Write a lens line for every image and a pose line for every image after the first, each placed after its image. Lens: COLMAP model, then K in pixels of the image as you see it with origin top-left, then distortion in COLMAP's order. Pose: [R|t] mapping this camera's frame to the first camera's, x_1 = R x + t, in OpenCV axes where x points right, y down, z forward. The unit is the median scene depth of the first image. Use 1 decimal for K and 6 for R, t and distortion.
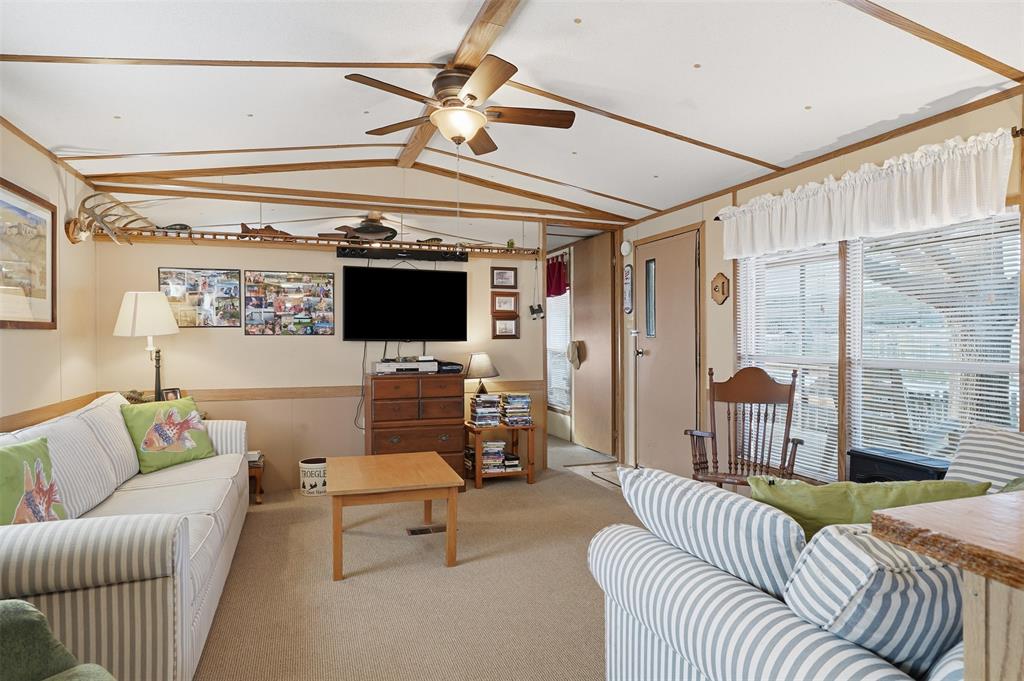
lens RADIAL K [[580.3, 0, 475.0], [0, 580.3, 333.8], [0, 0, 1]] dist [-0.007145, 0.000846]
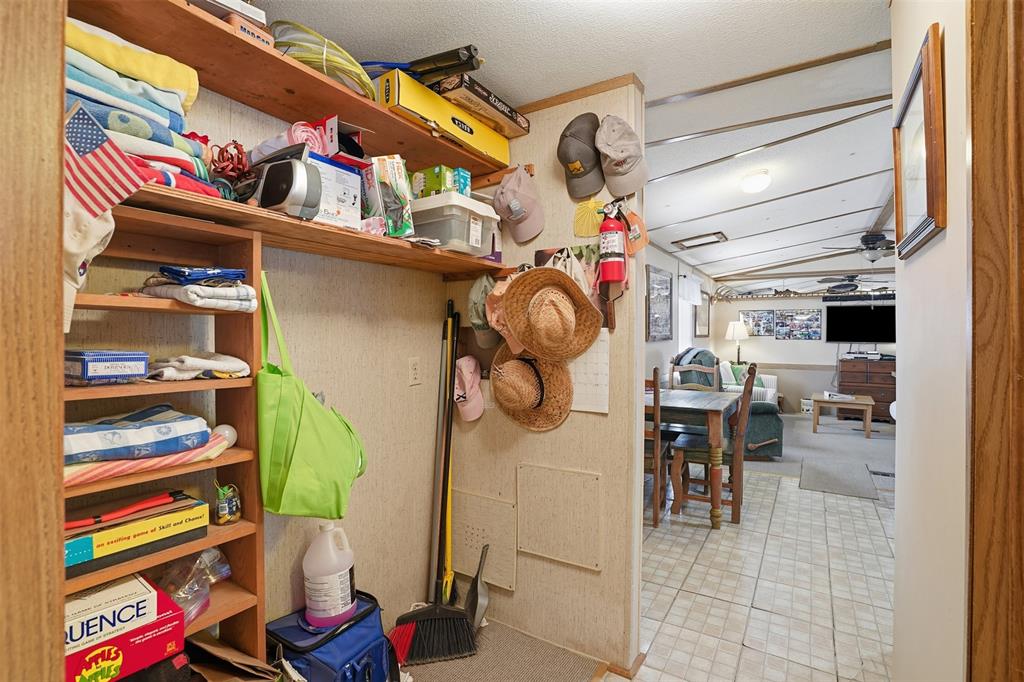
lens RADIAL K [[489.8, 0, 518.0], [0, 489.8, 343.5], [0, 0, 1]] dist [-0.032928, 0.001918]
pose [[0.670744, 0.019621, -0.741430, 0.300830], [-0.003536, 0.999723, 0.023257, -0.019692], [0.741681, -0.012978, 0.670627, -0.920496]]
